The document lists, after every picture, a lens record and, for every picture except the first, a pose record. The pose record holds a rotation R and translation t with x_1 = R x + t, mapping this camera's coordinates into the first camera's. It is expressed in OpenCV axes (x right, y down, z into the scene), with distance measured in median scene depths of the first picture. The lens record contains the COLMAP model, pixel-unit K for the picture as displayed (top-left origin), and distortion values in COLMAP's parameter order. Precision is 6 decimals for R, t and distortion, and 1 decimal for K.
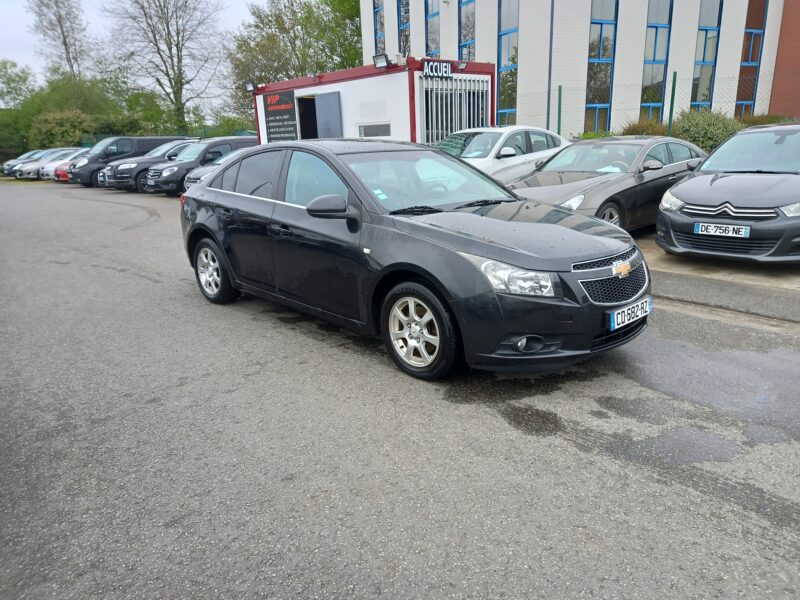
lens RADIAL K [[578.0, 0, 403.4], [0, 578.0, 298.5], [0, 0, 1]] dist [0.081707, -0.065934]
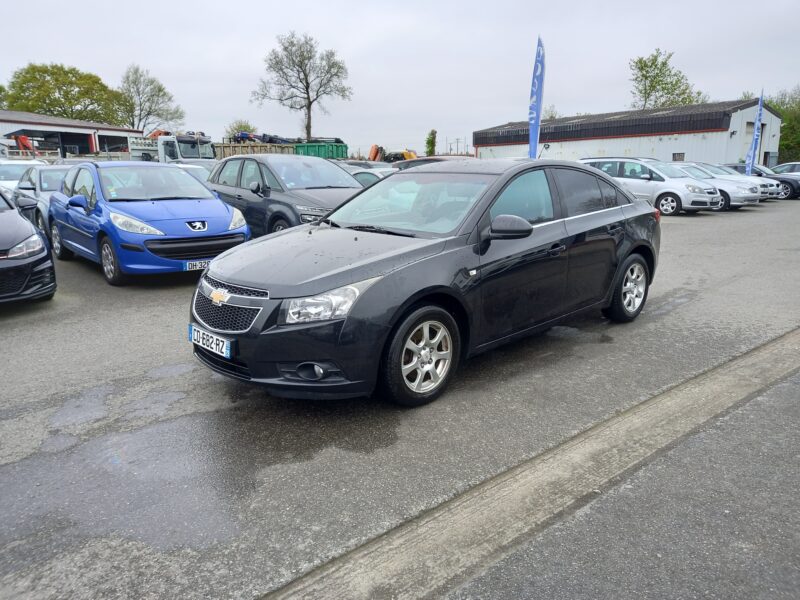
lens RADIAL K [[578.0, 0, 403.4], [0, 578.0, 298.5], [0, 0, 1]] dist [0.081707, -0.065934]
pose [[0.004109, 0.248579, -0.968603, 0.414964], [-0.254501, 0.936977, 0.239382, -0.113514], [0.967064, 0.245527, 0.067114, 0.383505]]
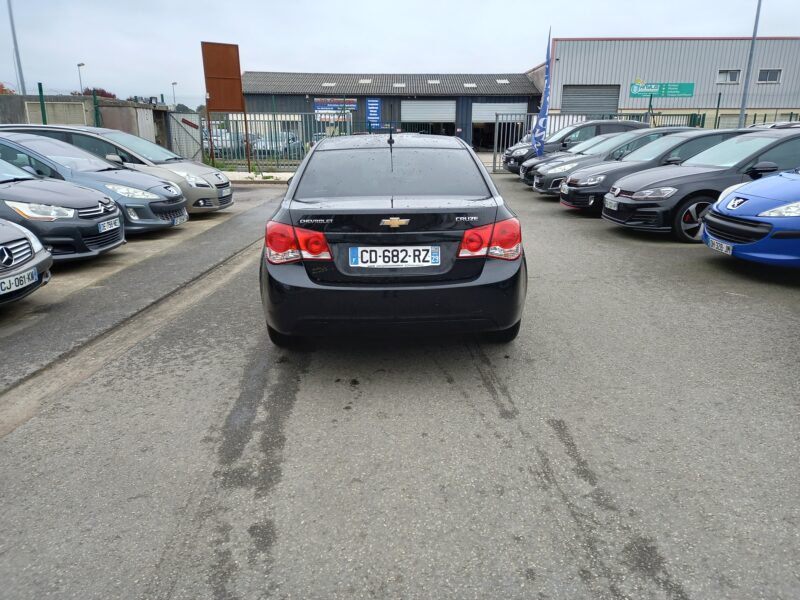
lens RADIAL K [[578.0, 0, 403.4], [0, 578.0, 298.5], [0, 0, 1]] dist [0.081707, -0.065934]
pose [[-0.741158, -0.148421, 0.654719, -0.364107], [0.202923, 0.880105, 0.429229, -0.202955], [-0.639928, 0.450984, -0.622178, 0.778875]]
